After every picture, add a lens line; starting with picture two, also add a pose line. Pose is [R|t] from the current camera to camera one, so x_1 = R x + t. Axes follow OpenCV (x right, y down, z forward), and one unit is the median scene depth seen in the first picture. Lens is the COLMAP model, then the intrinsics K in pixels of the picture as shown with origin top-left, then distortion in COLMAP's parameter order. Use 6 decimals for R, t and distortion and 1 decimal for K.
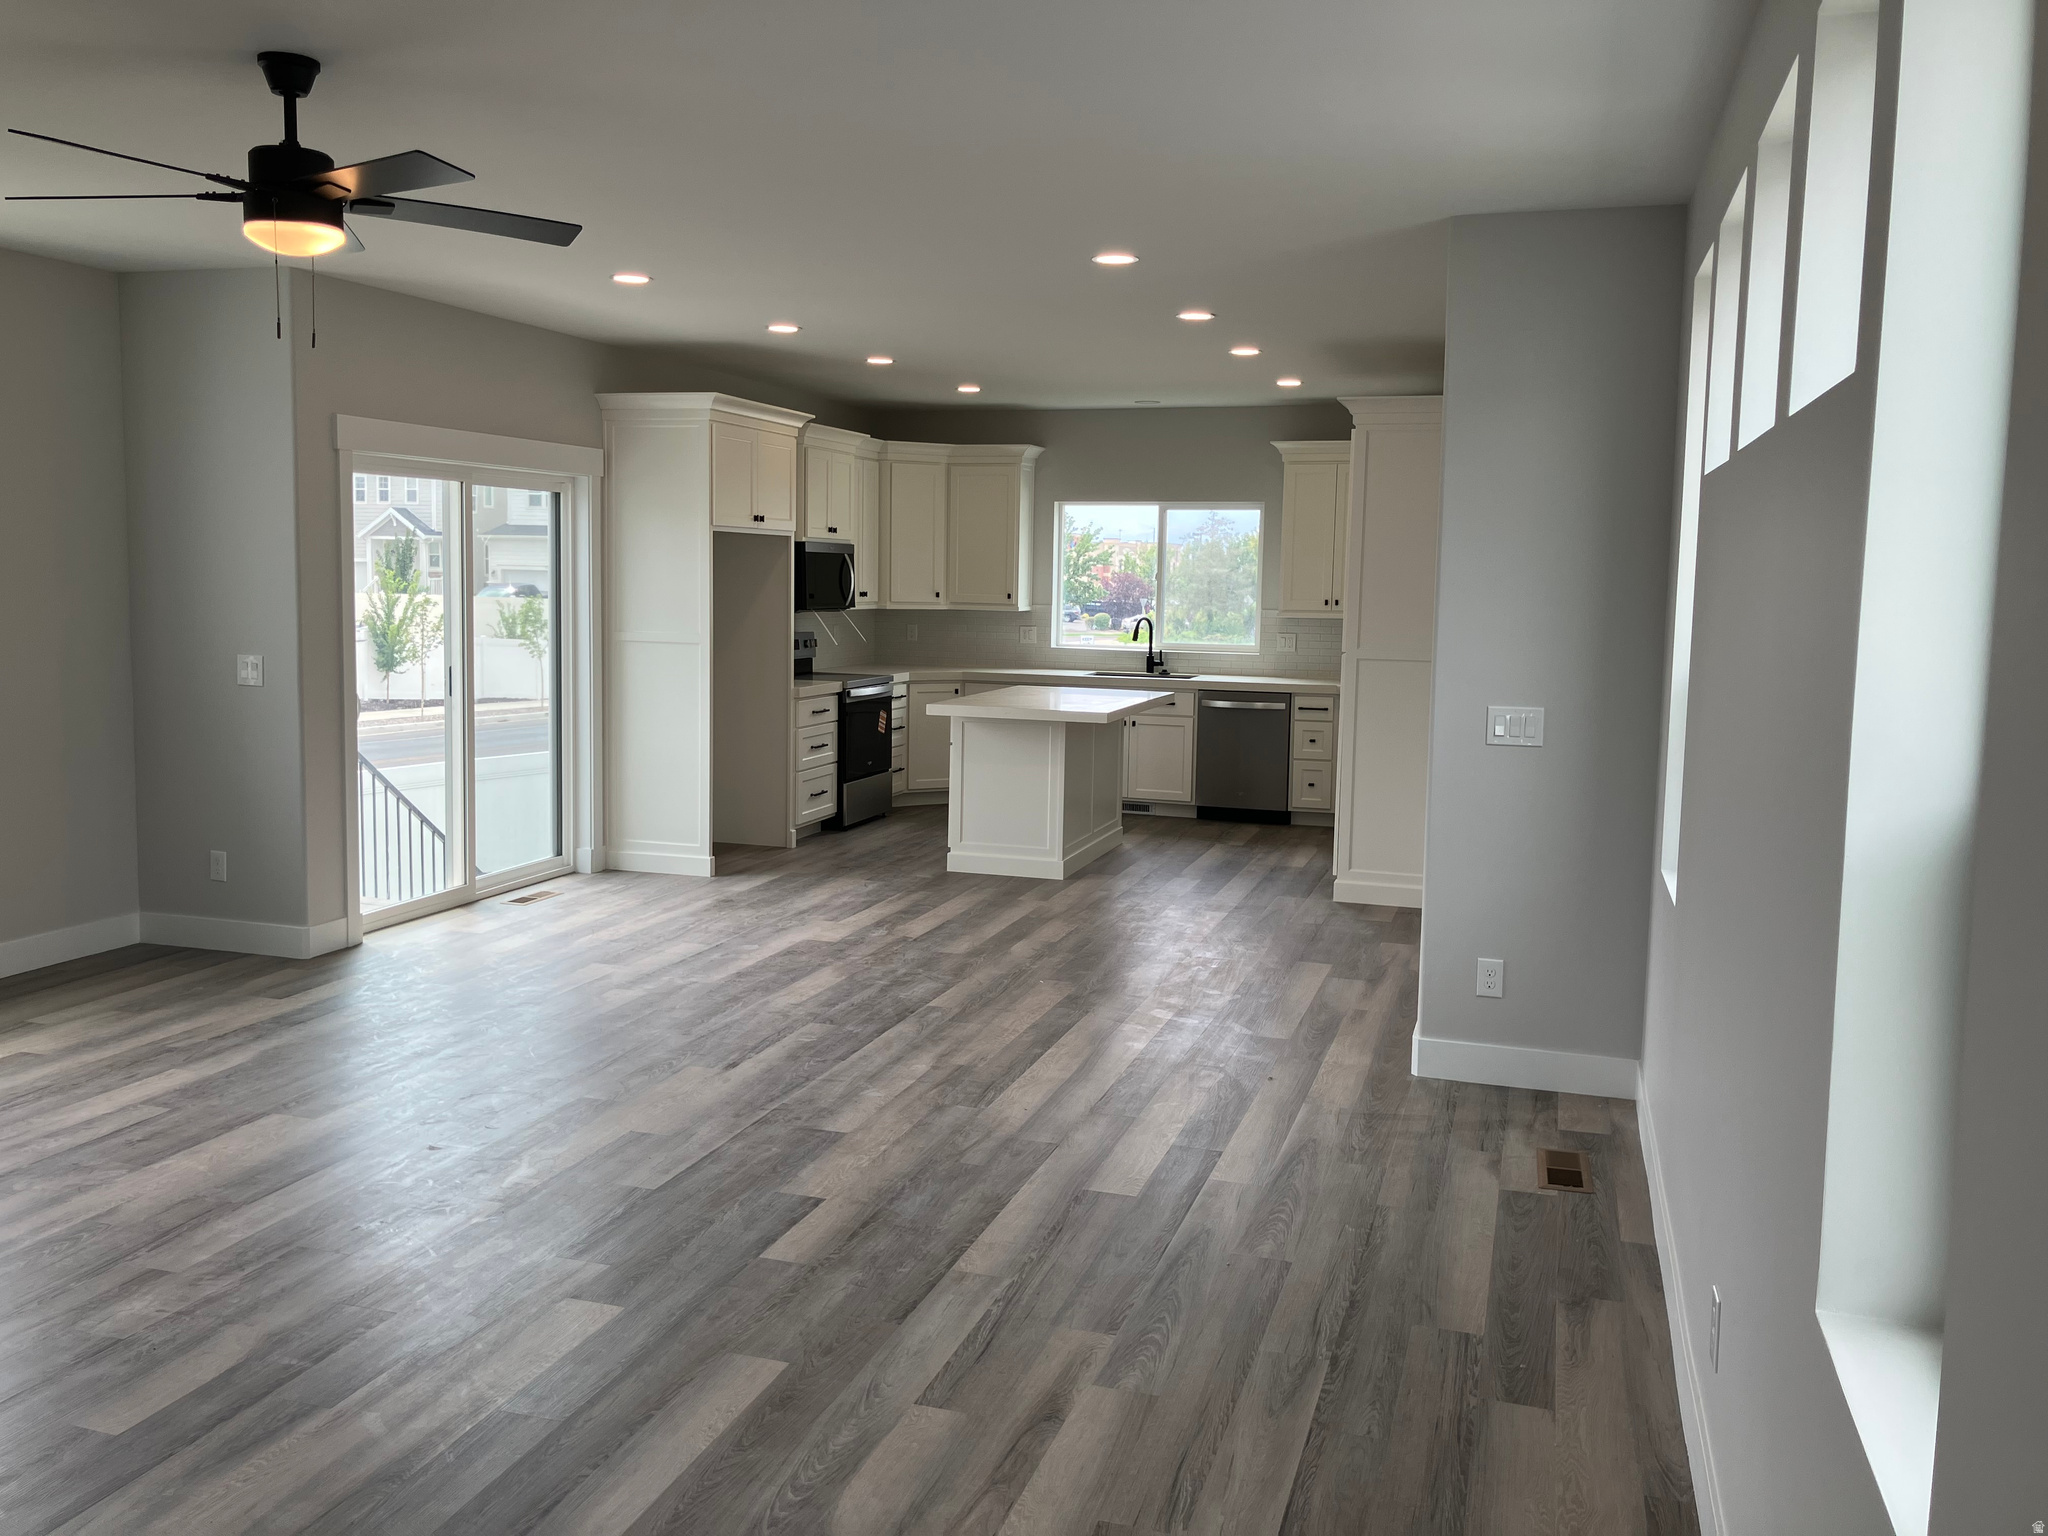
lens RADIAL K [[1679.9, 0, 1021.3], [0, 1679.9, 726.9], [0, 0, 1]] dist [0.130206, -0.321626]
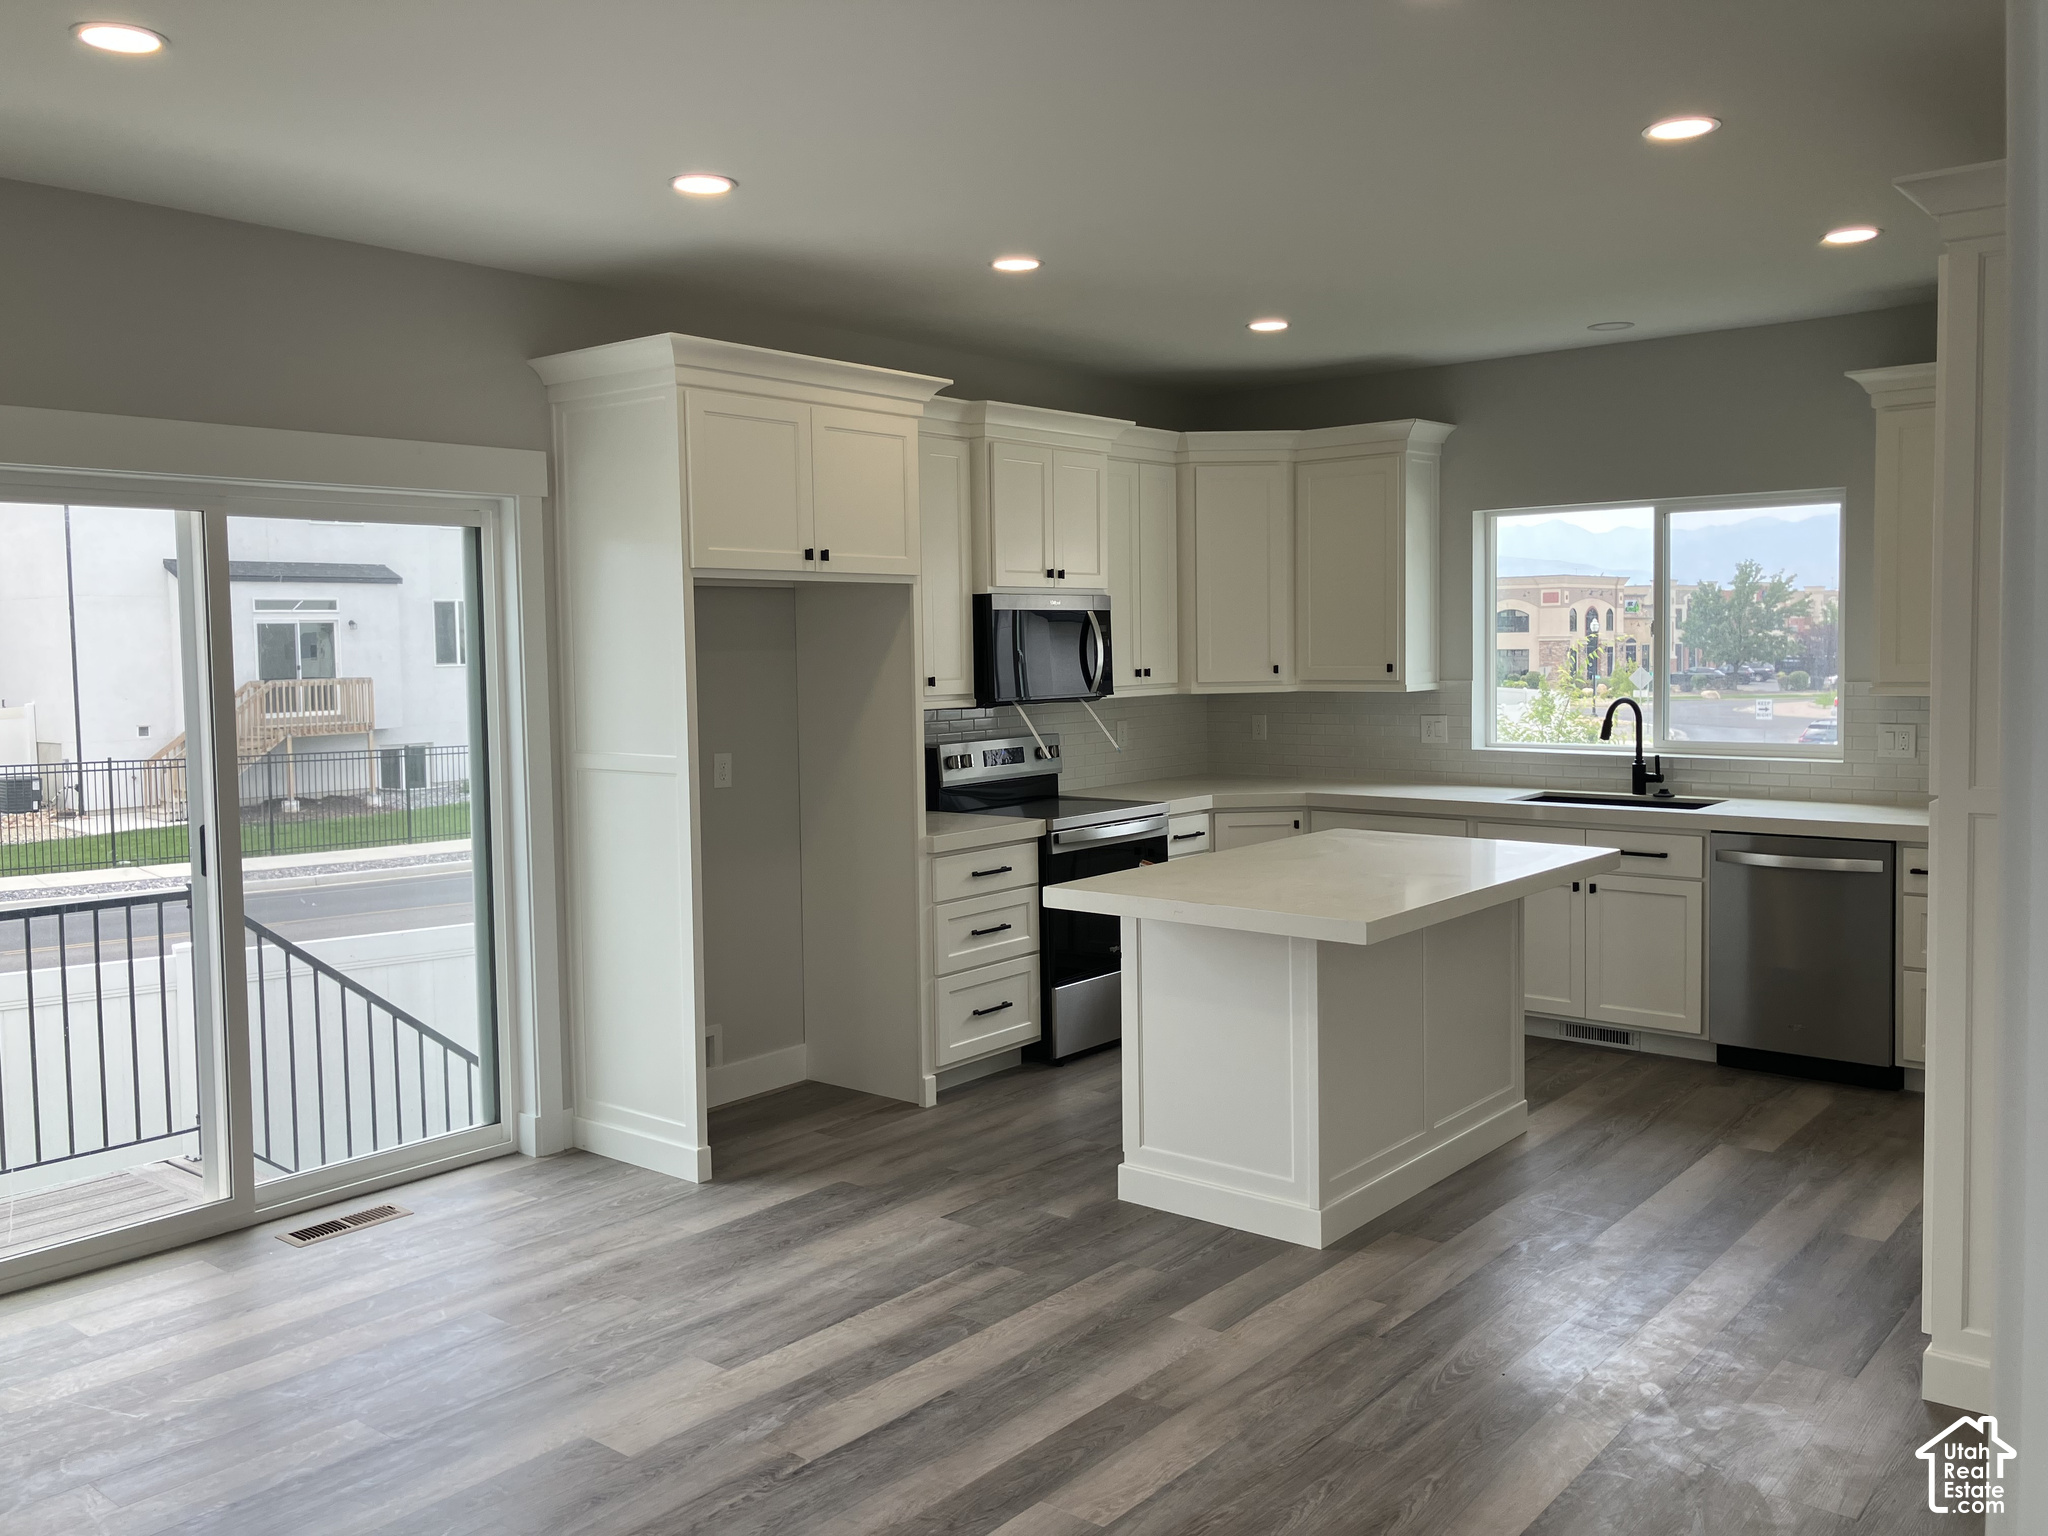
lens RADIAL K [[1679.9, 0, 1021.3], [0, 1679.9, 726.9], [0, 0, 1]] dist [0.130206, -0.321626]
pose [[0.925770, -0.014159, -0.377821, 0.109541], [-0.001163, 0.999187, -0.040293, -0.034078], [0.378084, 0.037741, 0.925001, 0.411578]]
